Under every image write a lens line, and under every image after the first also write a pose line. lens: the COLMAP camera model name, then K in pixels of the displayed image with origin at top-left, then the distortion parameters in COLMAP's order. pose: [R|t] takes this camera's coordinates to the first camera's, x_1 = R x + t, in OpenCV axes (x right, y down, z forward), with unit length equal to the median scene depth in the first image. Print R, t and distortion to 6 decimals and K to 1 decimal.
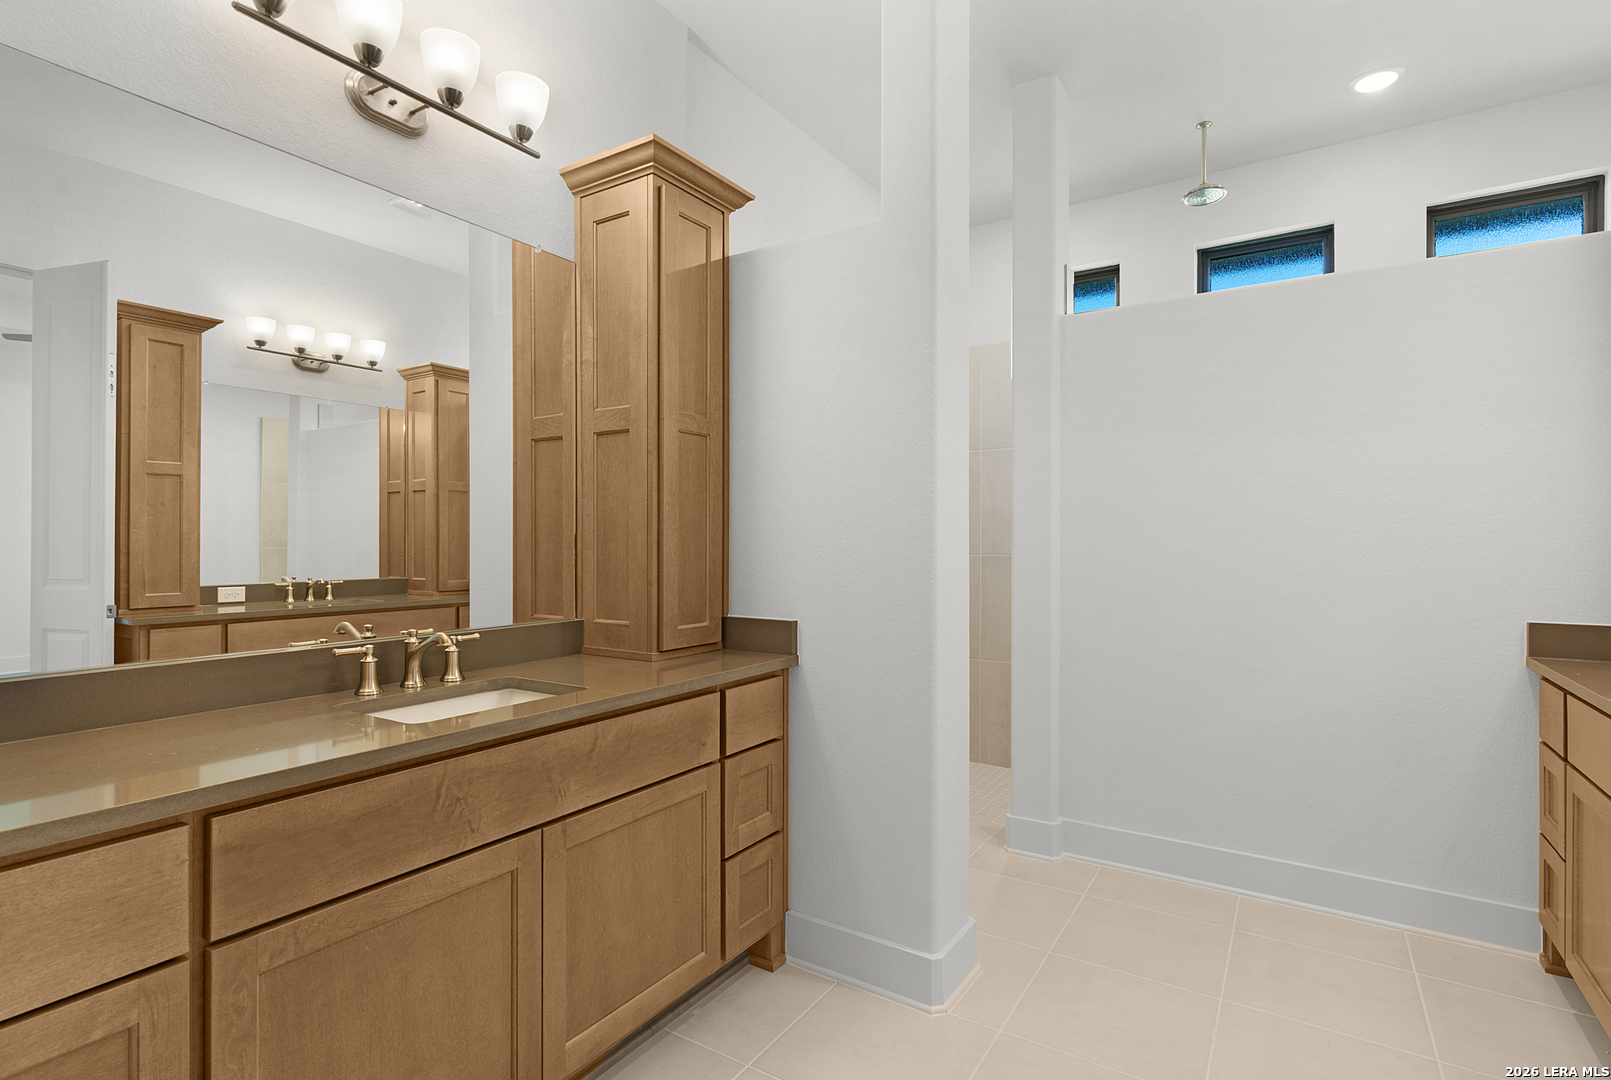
lens RADIAL K [[784.7, 0, 805.5], [0, 784.7, 540.0], [0, 0, 1]] dist [-0.012392, -0.000491]
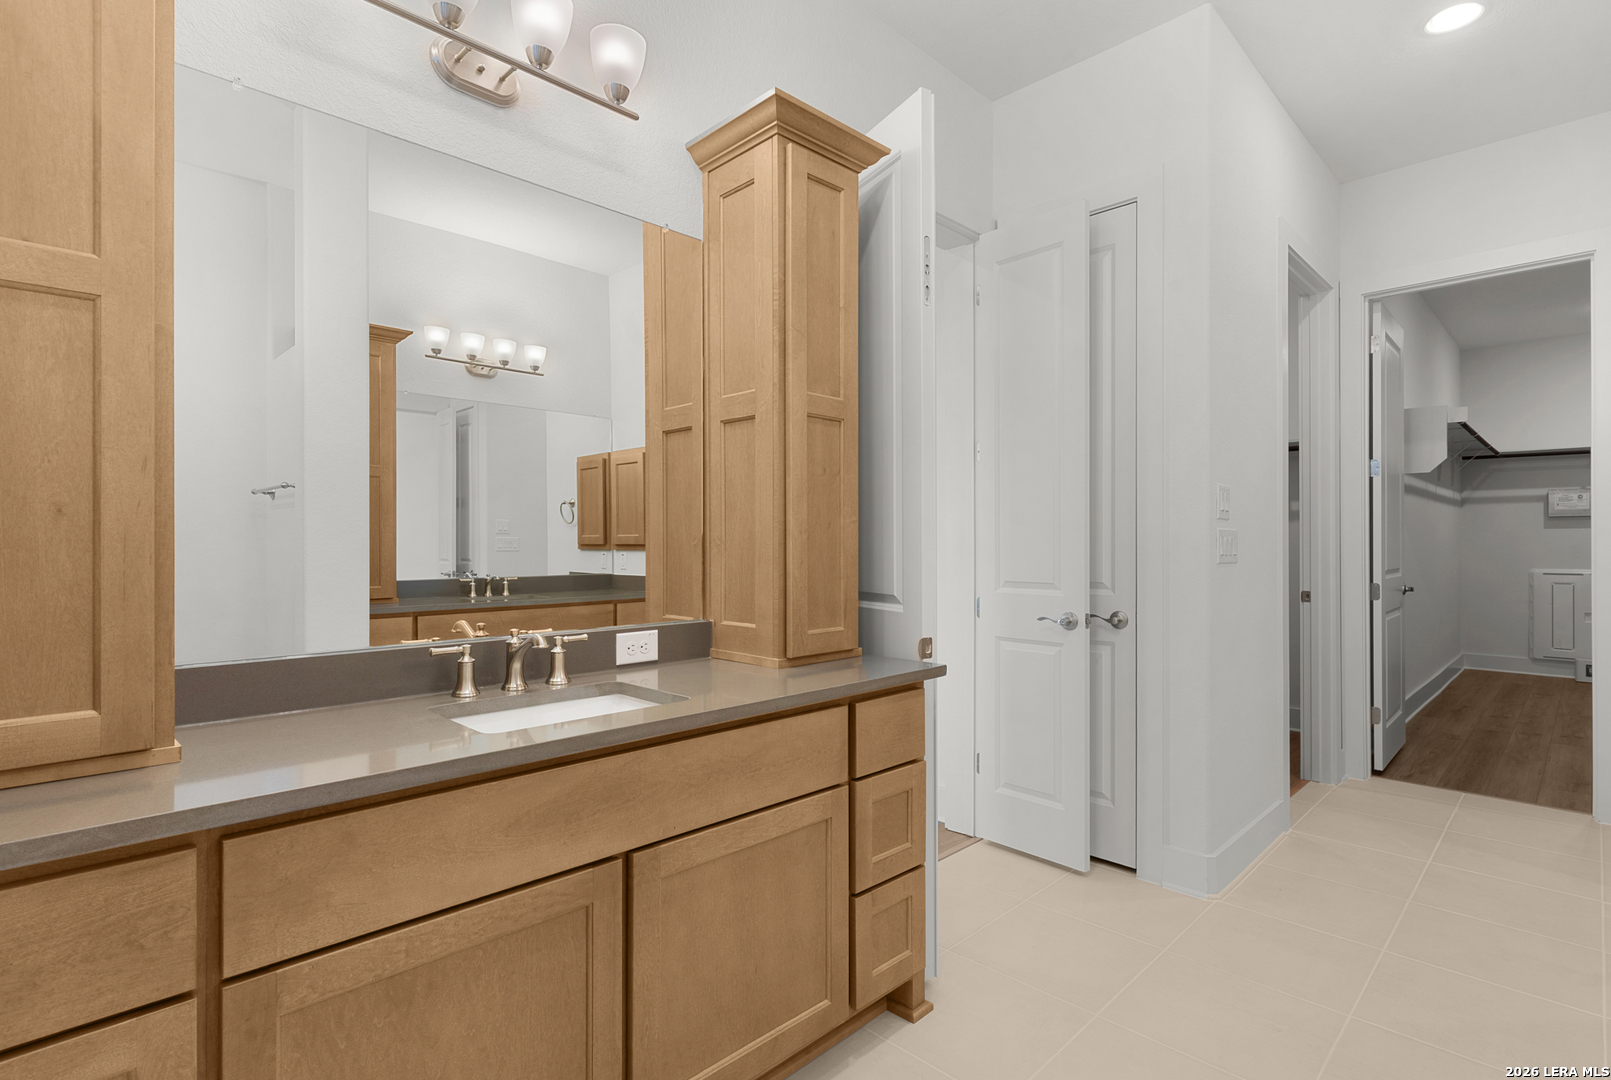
lens RADIAL K [[786.0, 0, 803.7], [0, 786.0, 538.1], [0, 0, 1]] dist [0.003434, 0.001036]
pose [[0.973367, -0.003092, -0.229233, 0.046937], [0.002650, 0.999994, -0.002234, 0.005477], [0.229239, 0.001567, 0.973369, 0.119559]]
